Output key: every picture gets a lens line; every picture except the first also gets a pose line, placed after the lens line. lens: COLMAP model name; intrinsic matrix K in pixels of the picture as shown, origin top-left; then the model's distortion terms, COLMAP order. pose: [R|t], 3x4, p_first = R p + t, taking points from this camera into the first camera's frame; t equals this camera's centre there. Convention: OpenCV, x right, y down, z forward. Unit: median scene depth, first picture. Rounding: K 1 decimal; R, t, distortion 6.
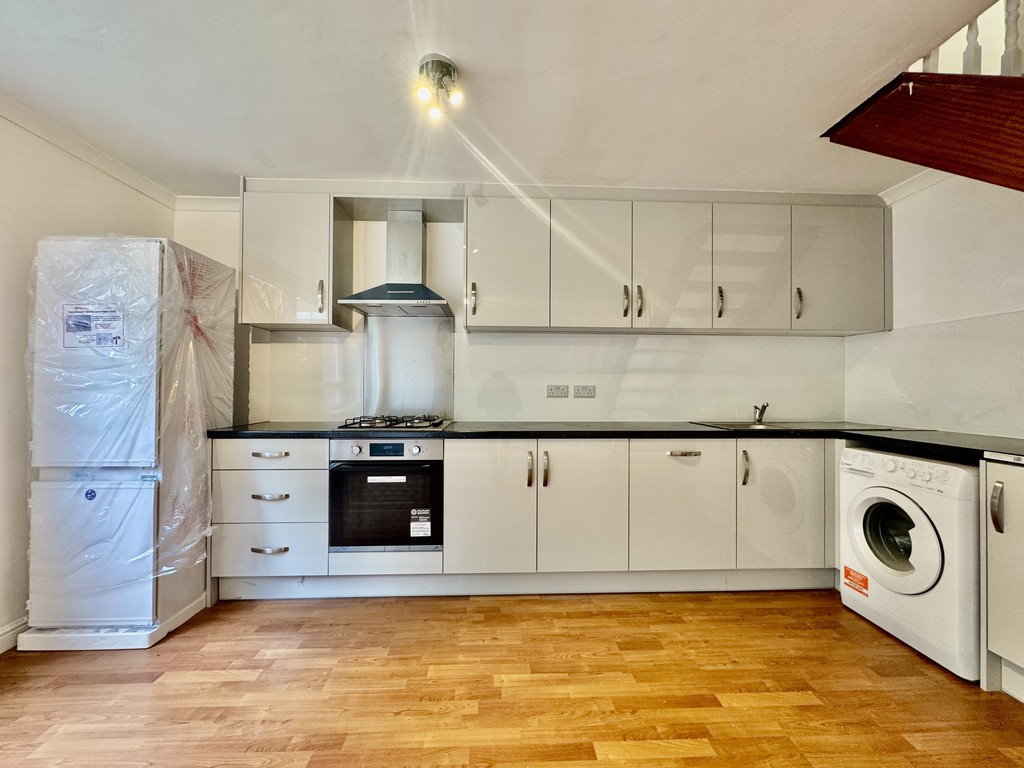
lens RADIAL K [[408.1, 0, 510.8], [0, 408.1, 384.0], [0, 0, 1]] dist [-0.002635, 0.000184]
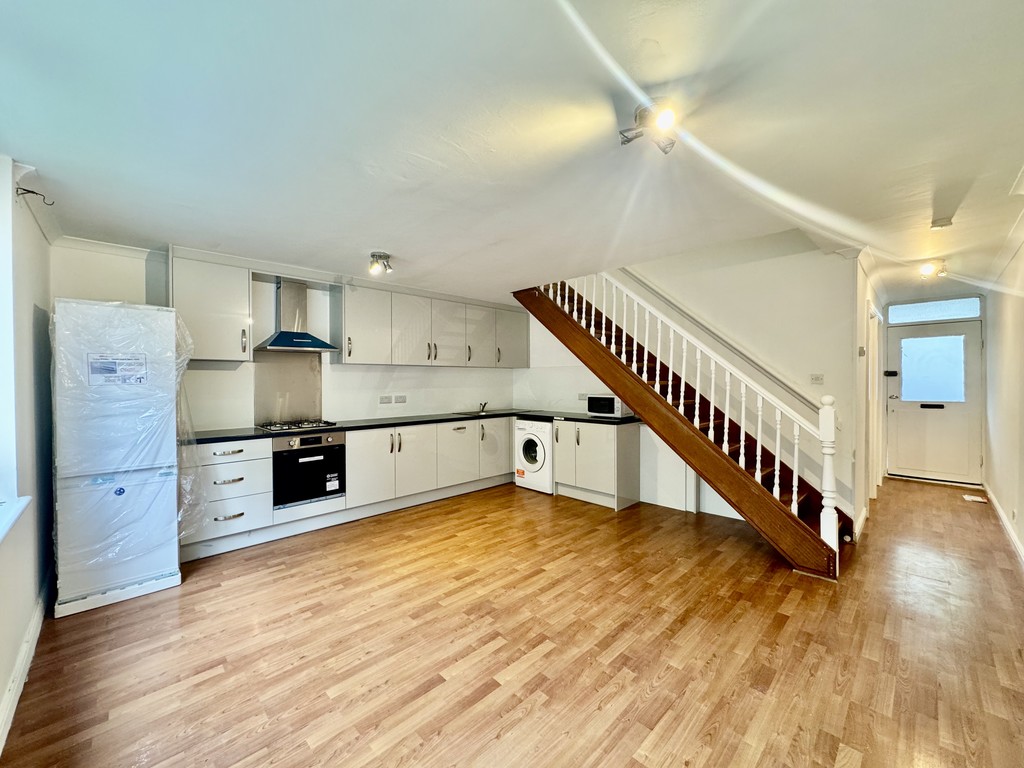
lens RADIAL K [[408.1, 0, 510.8], [0, 408.1, 384.0], [0, 0, 1]] dist [-0.002635, 0.000184]
pose [[0.746636, -0.013114, 0.665103, -0.801645], [0.001895, 0.999844, 0.017586, -0.097400], [-0.665230, -0.011870, 0.746544, -0.769356]]
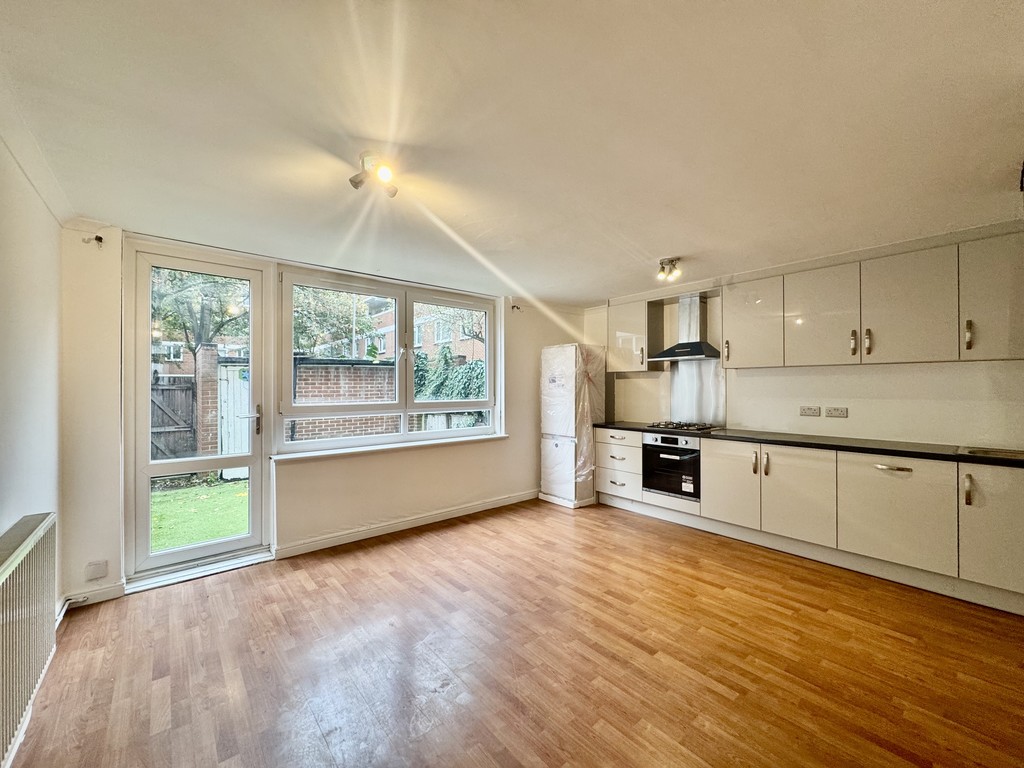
lens RADIAL K [[408.1, 0, 510.8], [0, 408.1, 384.0], [0, 0, 1]] dist [-0.002635, 0.000184]
pose [[0.609545, -0.010464, -0.792682, 0.727901], [0.010898, 0.999929, -0.004820, -0.094542], [0.792676, -0.005700, 0.609616, -0.693597]]
